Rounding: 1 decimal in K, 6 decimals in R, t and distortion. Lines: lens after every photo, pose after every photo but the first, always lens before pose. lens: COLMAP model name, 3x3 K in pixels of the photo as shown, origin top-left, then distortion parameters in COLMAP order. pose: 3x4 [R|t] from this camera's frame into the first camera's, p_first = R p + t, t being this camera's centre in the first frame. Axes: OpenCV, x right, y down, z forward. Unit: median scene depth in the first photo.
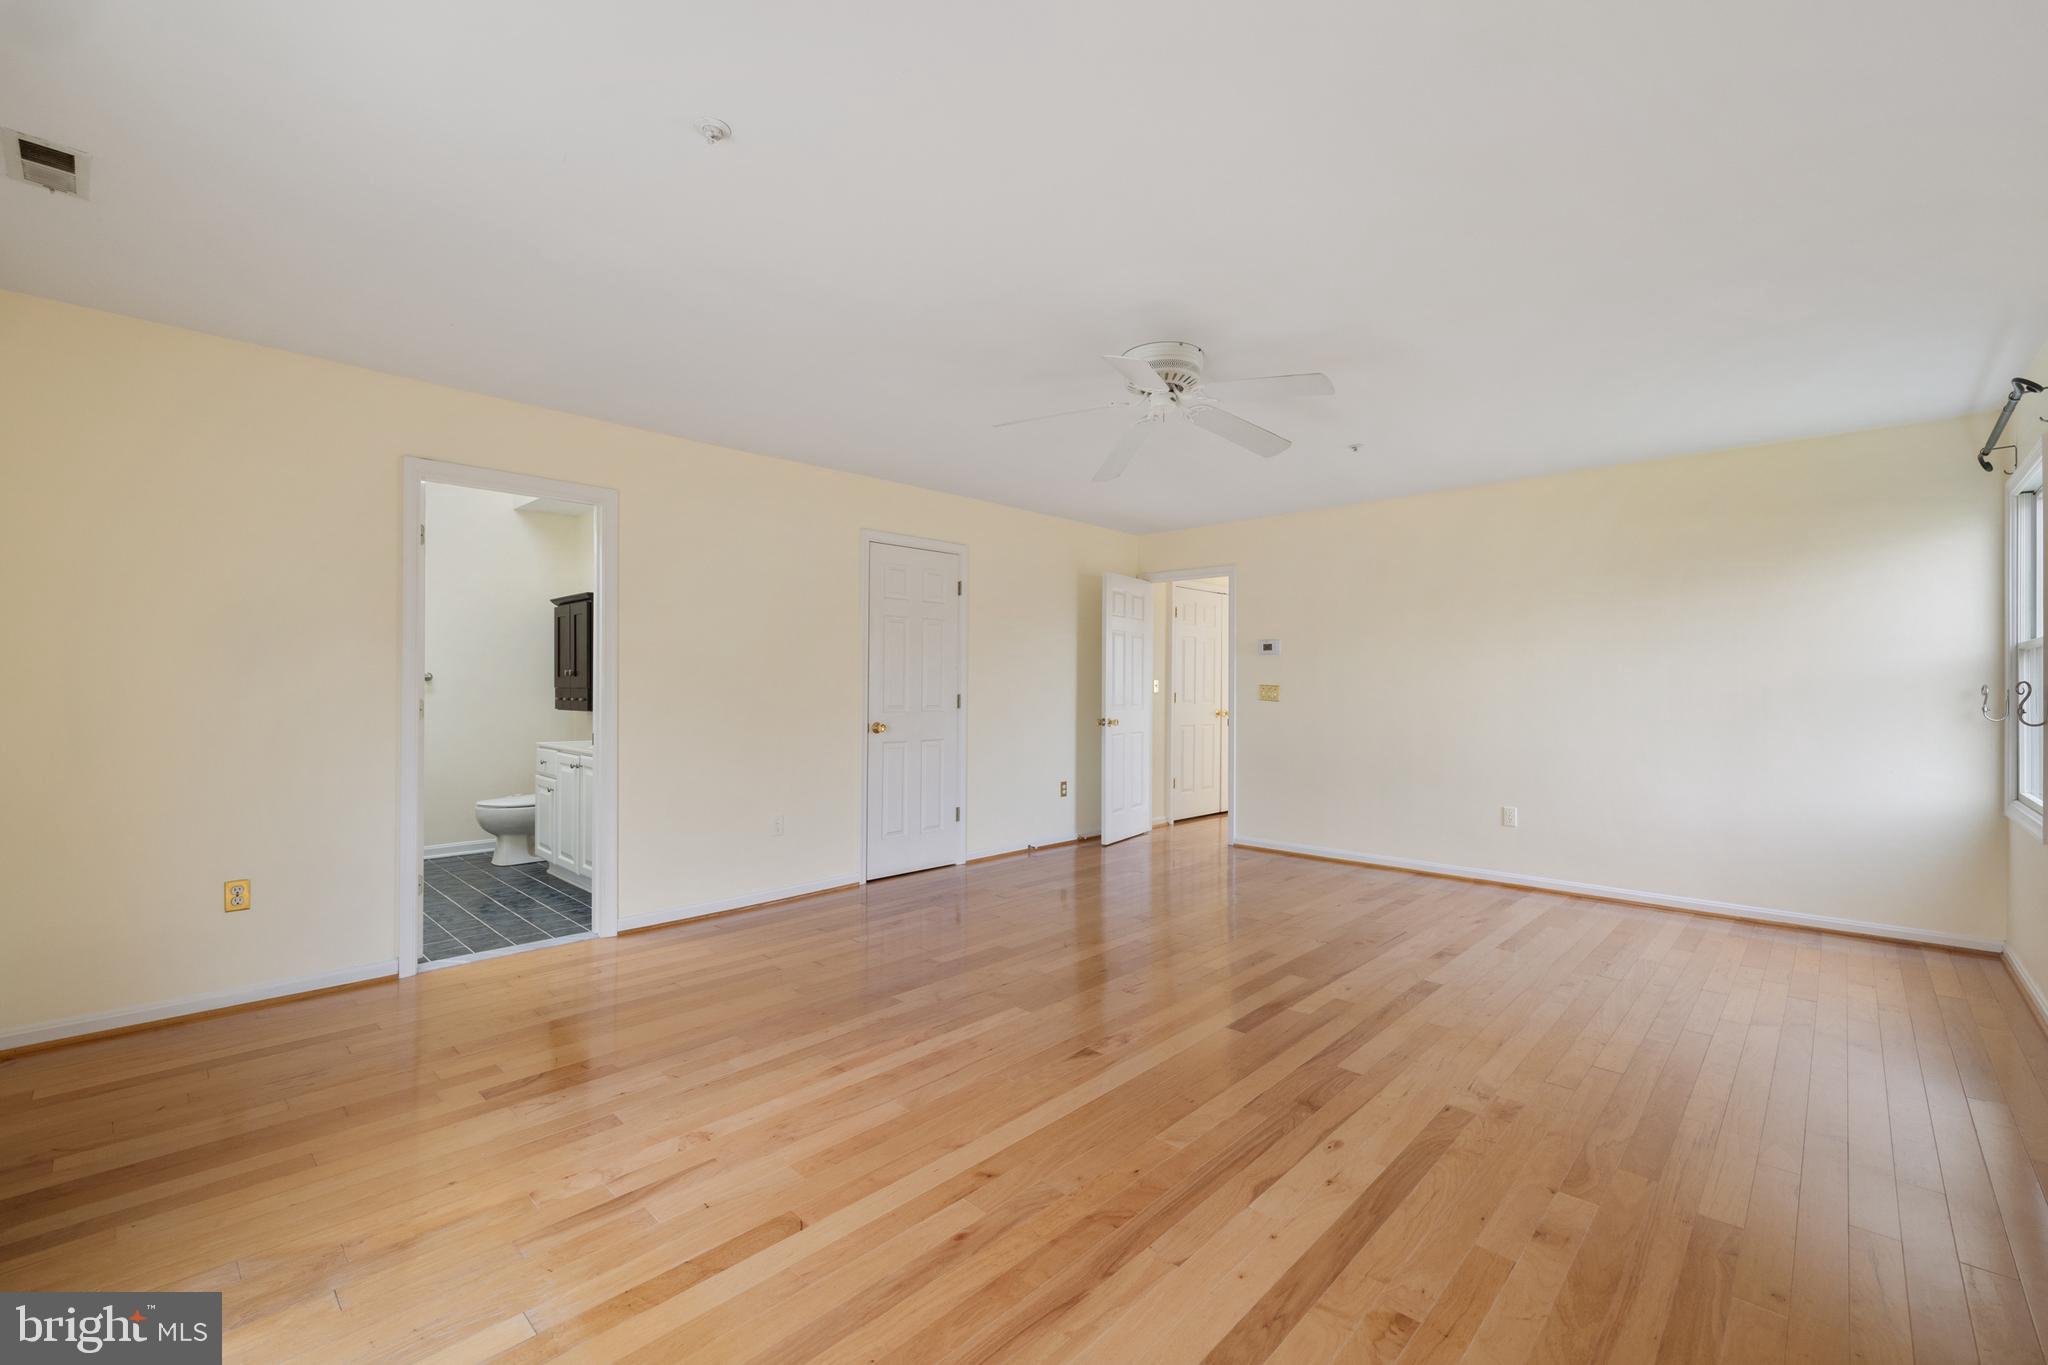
lens RADIAL K [[860.5, 0, 1021.0], [0, 860.5, 681.9], [0, 0, 1]] dist [0.001929, 0.000048]
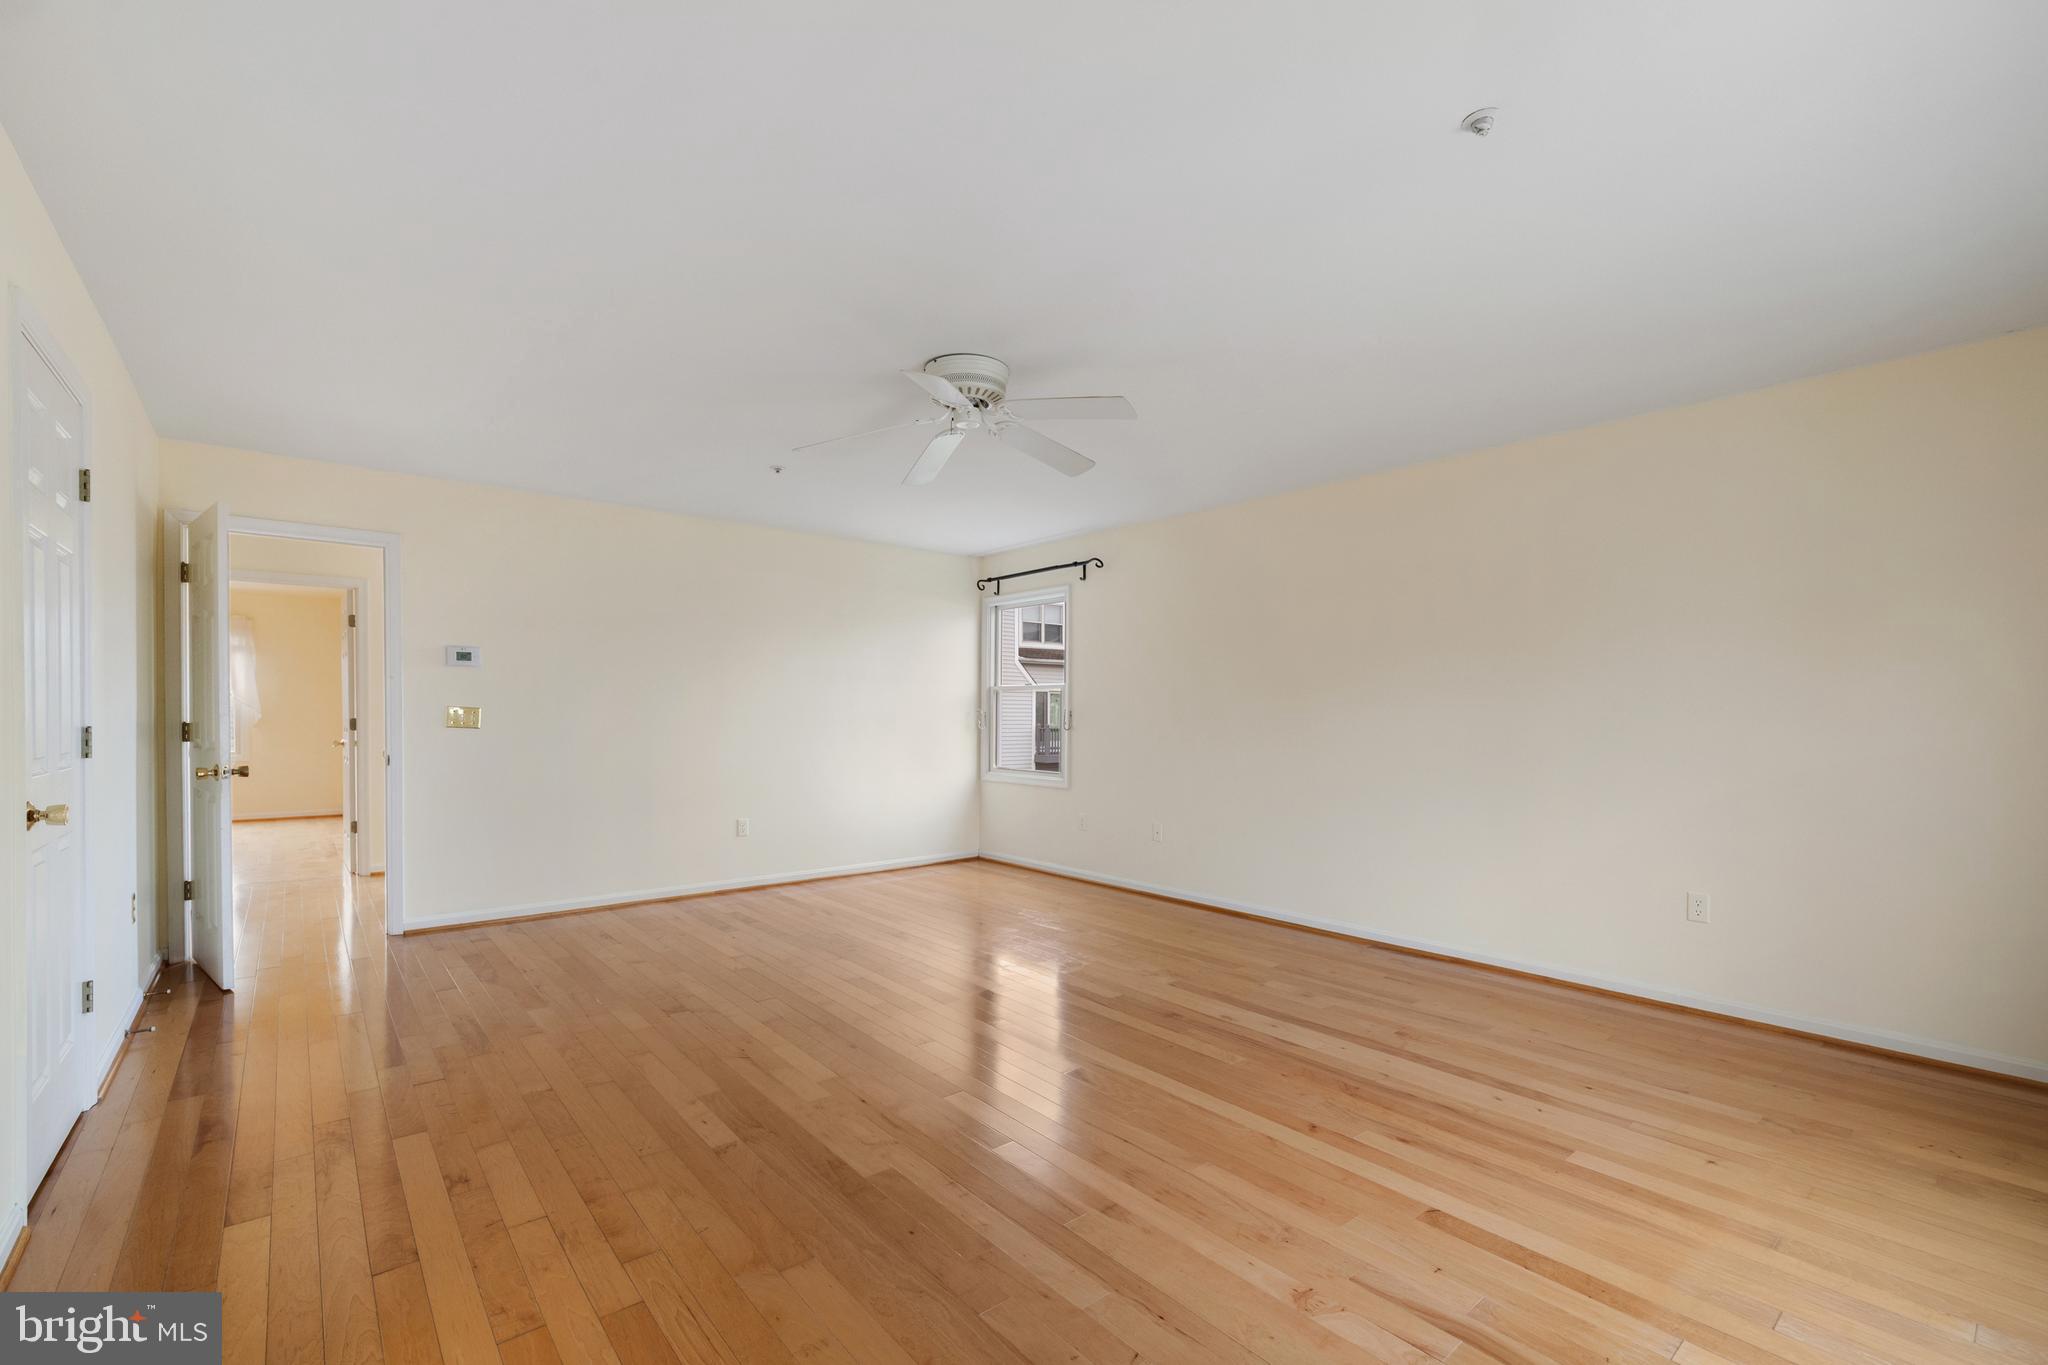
lens RADIAL K [[877.9, 0, 1035.4], [0, 877.9, 745.3], [0, 0, 1]] dist [0.000395, 0.000096]
pose [[0.102603, -0.039142, 0.993952, -0.844145], [-0.009140, 0.999146, 0.040290, 0.003437], [-0.994680, -0.013218, 0.102158, 0.850736]]
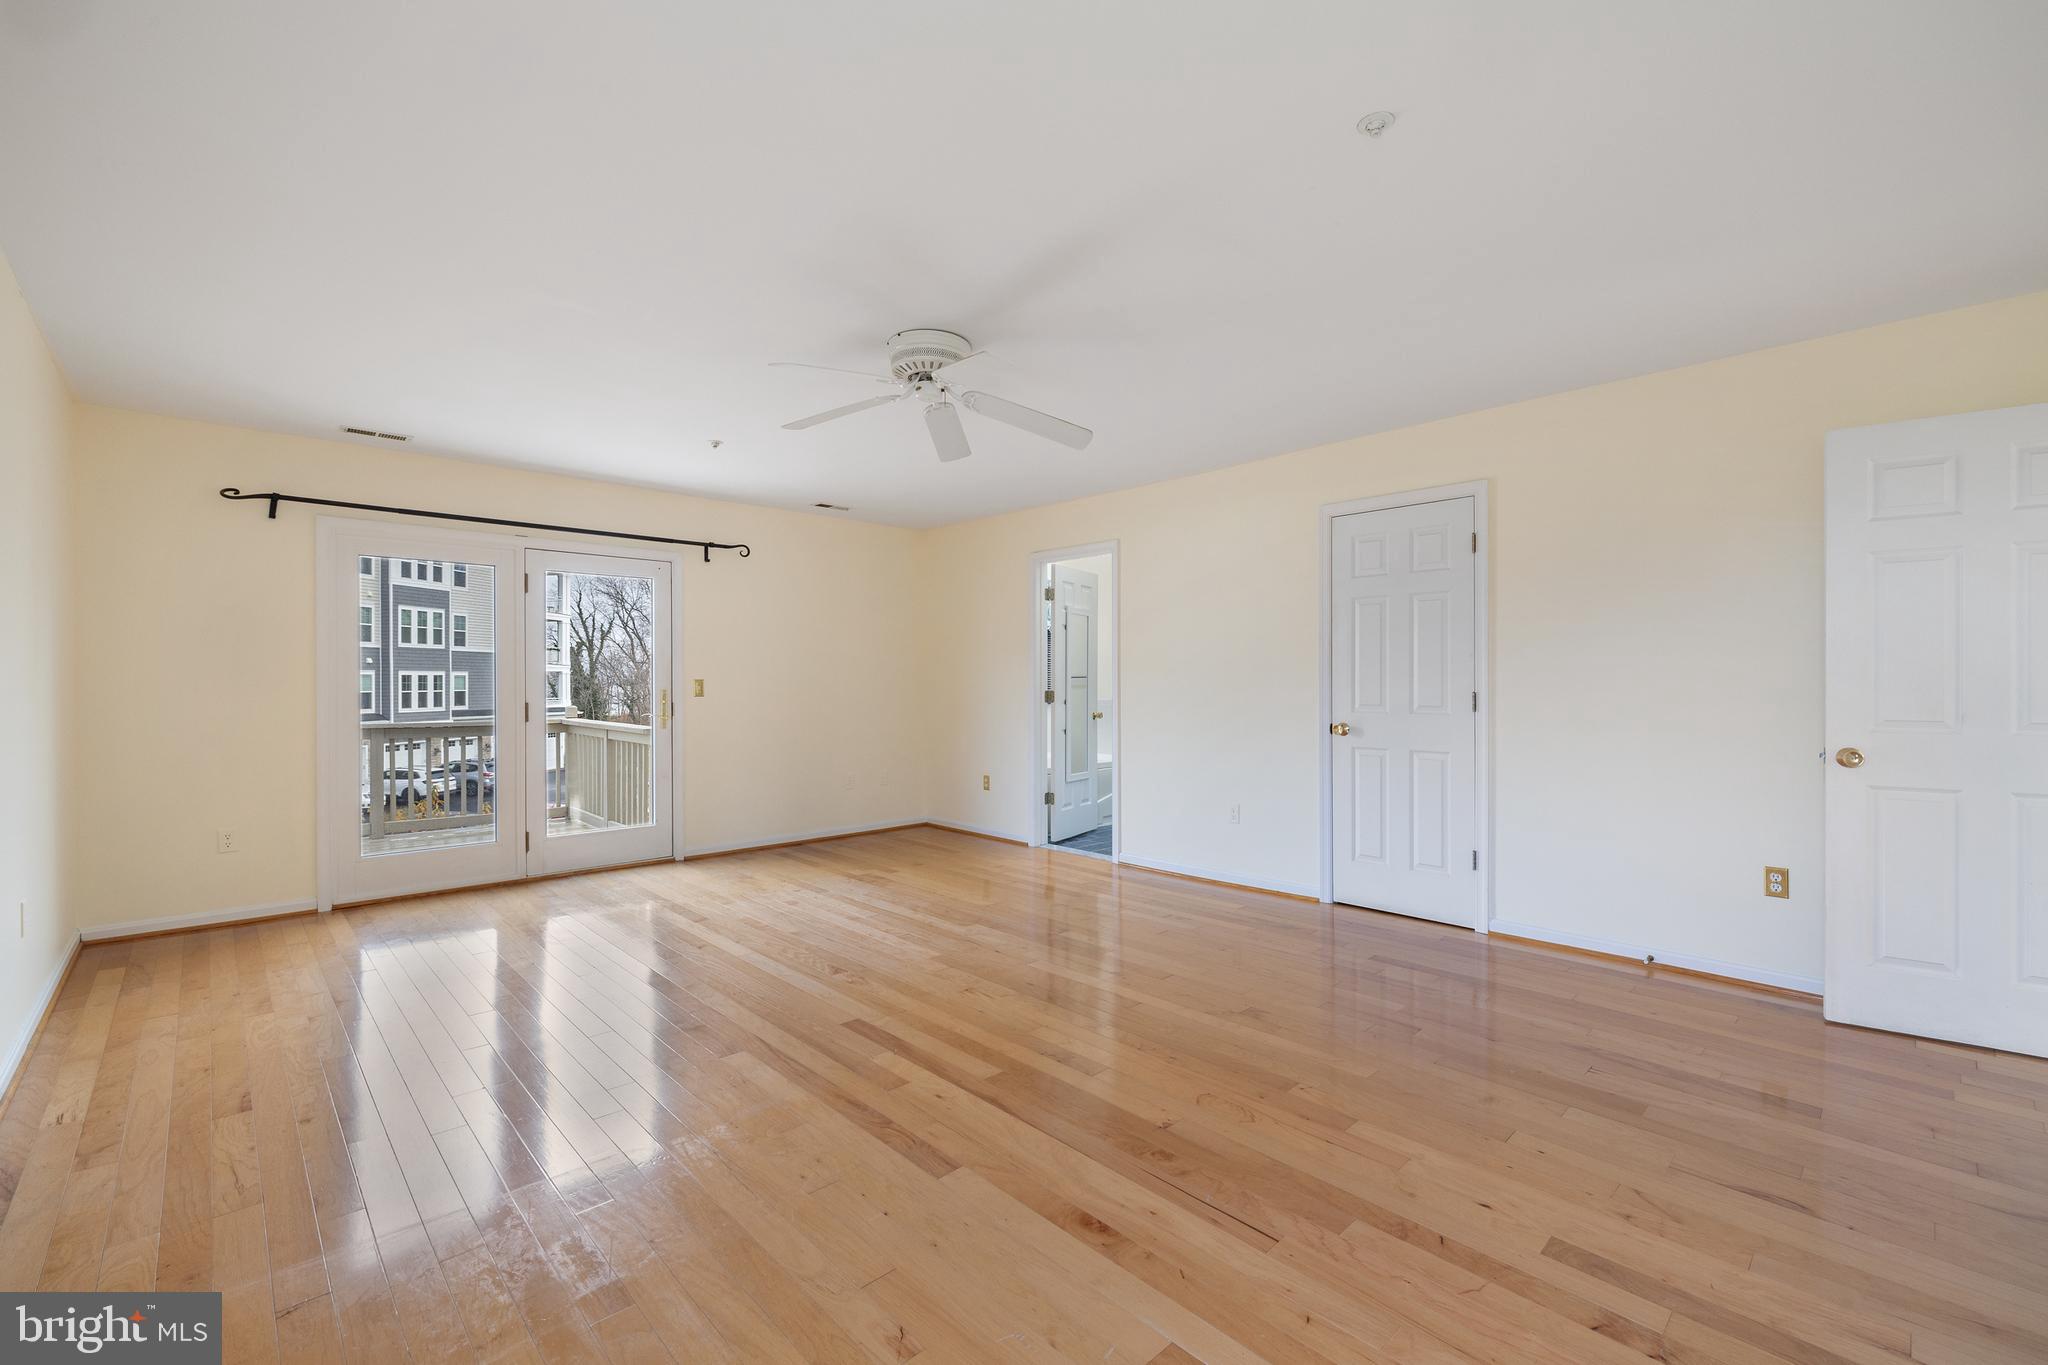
lens RADIAL K [[863.6, 0, 1032.5], [0, 863.6, 685.6], [0, 0, 1]] dist [0.001912, 0.000081]
pose [[-0.040099, 0.000236, -0.999196, 1.194163], [0.004319, 0.999991, 0.000063, 0.012470], [0.999186, -0.004313, -0.040100, 1.201606]]
